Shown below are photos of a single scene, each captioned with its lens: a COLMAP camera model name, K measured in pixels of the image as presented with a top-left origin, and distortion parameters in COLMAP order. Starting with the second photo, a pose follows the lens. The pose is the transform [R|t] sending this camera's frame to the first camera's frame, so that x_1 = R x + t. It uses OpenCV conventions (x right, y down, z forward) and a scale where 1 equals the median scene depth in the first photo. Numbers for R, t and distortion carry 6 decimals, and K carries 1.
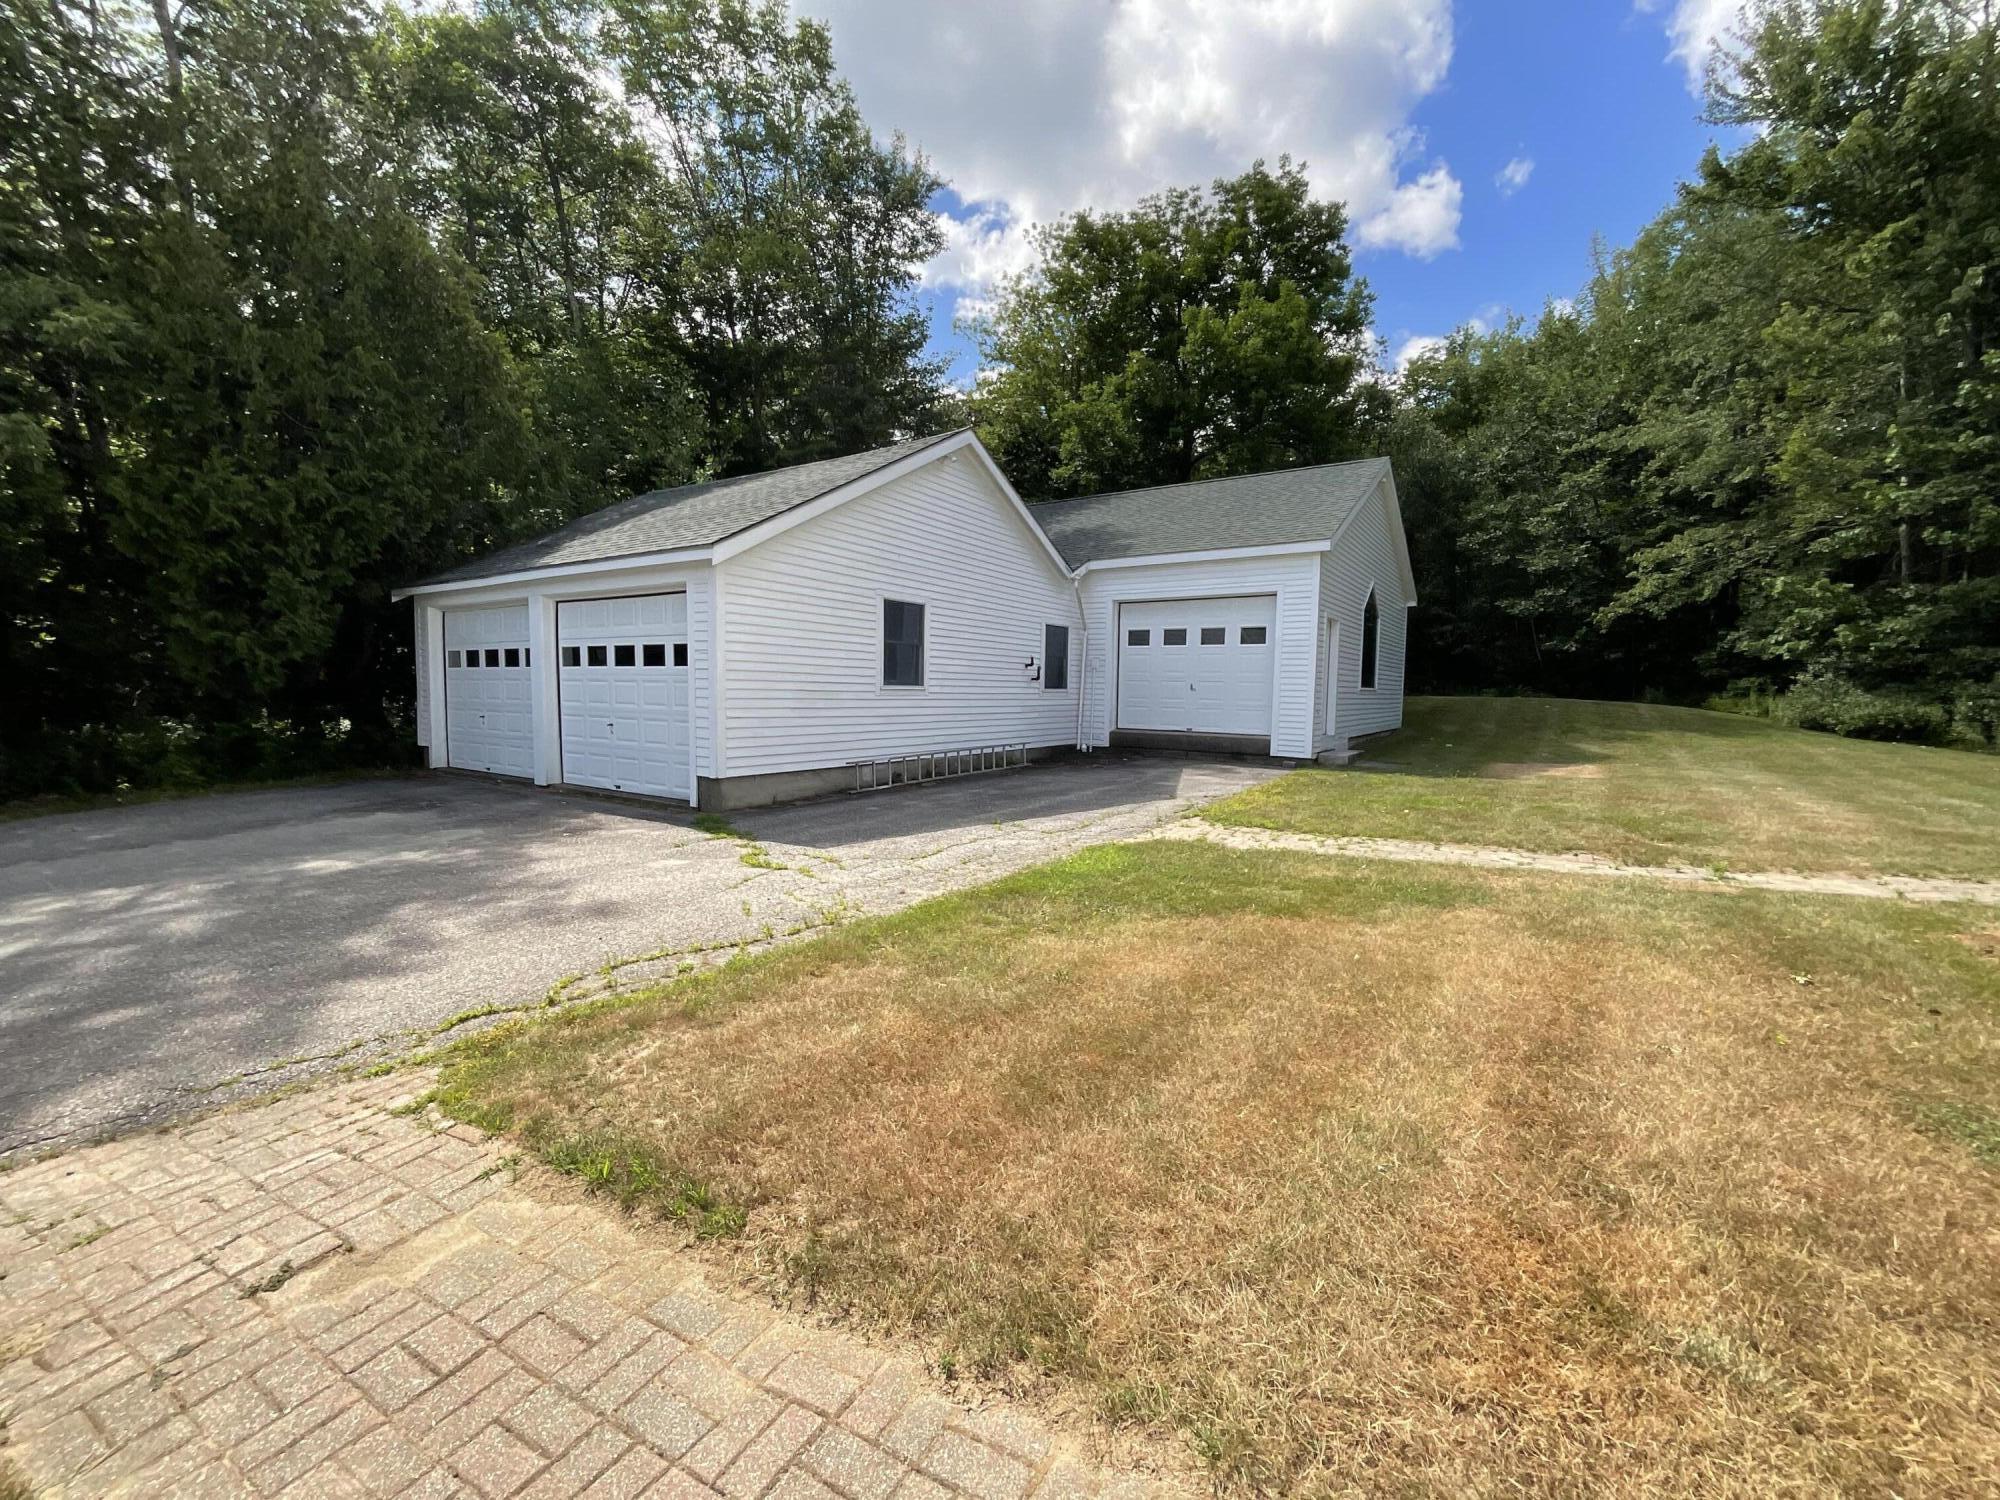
lens RADIAL K [[811.1, 0, 989.1], [0, 811.1, 749.0], [0, 0, 1]] dist [0.000828, 0.000590]
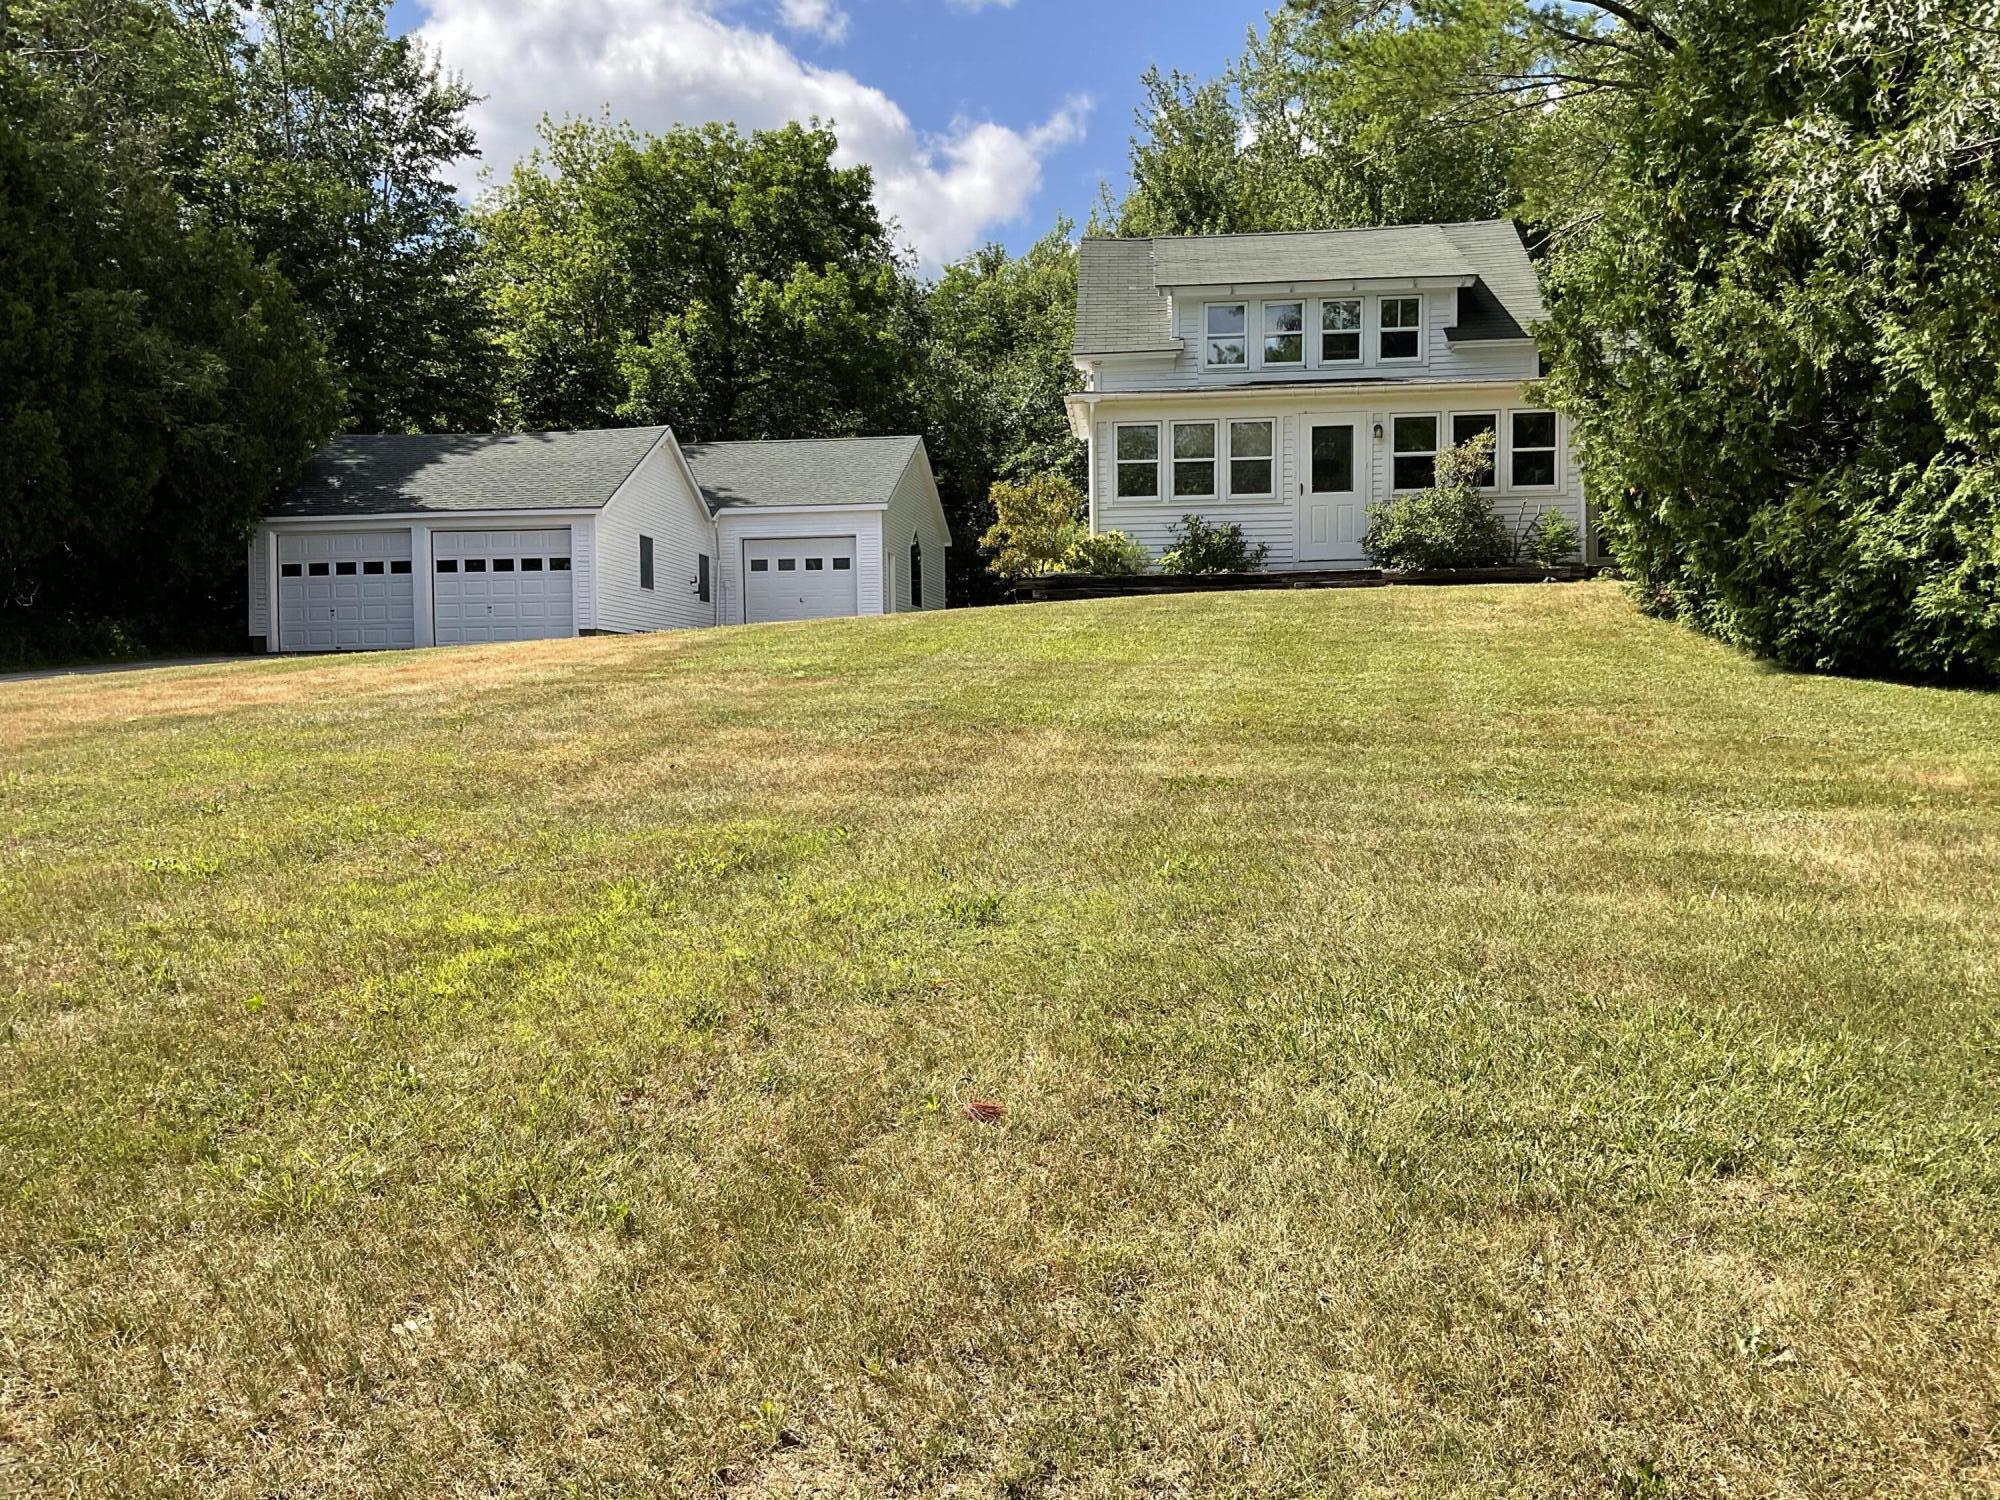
lens RADIAL K [[1660.4, 0, 1000.5], [0, 1660.4, 752.0], [0, 0, 1]] dist [0.060979, -0.001736]
pose [[0.889503, -0.039869, 0.455186, -0.665283], [0.063192, 0.997347, -0.036131, 0.271607], [-0.452538, 0.060903, 0.889663, -1.483155]]
